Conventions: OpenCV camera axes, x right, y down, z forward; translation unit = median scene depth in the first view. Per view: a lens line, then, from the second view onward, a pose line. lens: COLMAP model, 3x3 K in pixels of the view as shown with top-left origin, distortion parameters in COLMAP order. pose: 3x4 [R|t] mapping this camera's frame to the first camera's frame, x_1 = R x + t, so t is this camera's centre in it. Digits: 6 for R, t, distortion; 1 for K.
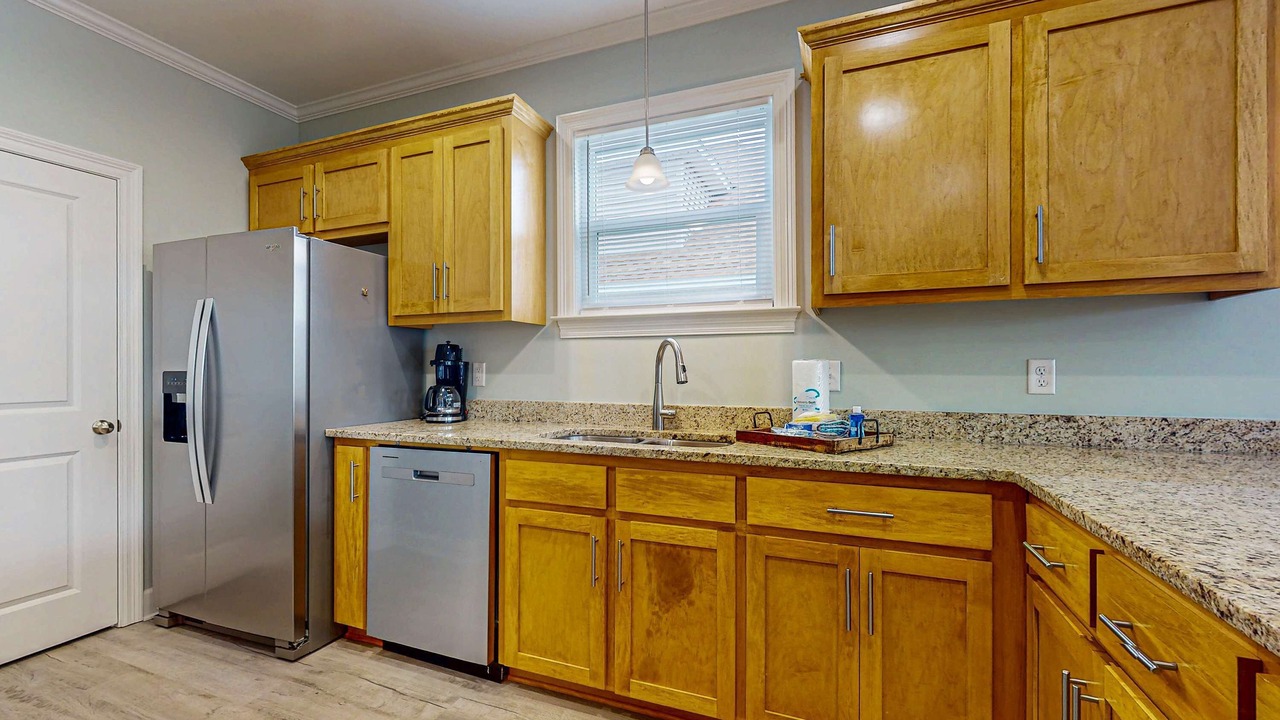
lens RADIAL K [[558.3, 0, 627.8], [0, 558.3, 365.9], [0, 0, 1]] dist [0.003329, 0.000378]
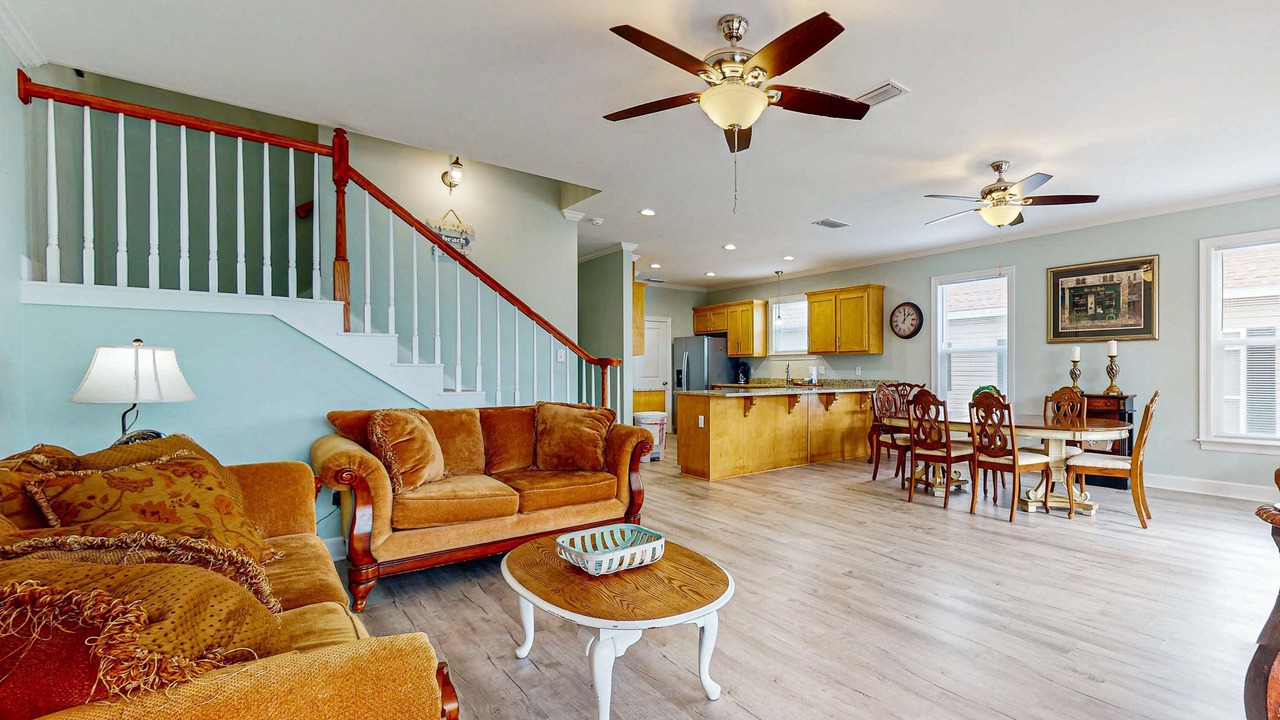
lens RADIAL K [[558.3, 0, 644.6], [0, 558.3, 364.0], [0, 0, 1]] dist [0.003329, 0.000378]
pose [[0.804187, -0.006893, -0.594336, 1.354074], [0.008453, 0.999964, -0.000160, -0.031481], [0.594316, -0.004895, 0.804217, -2.344690]]
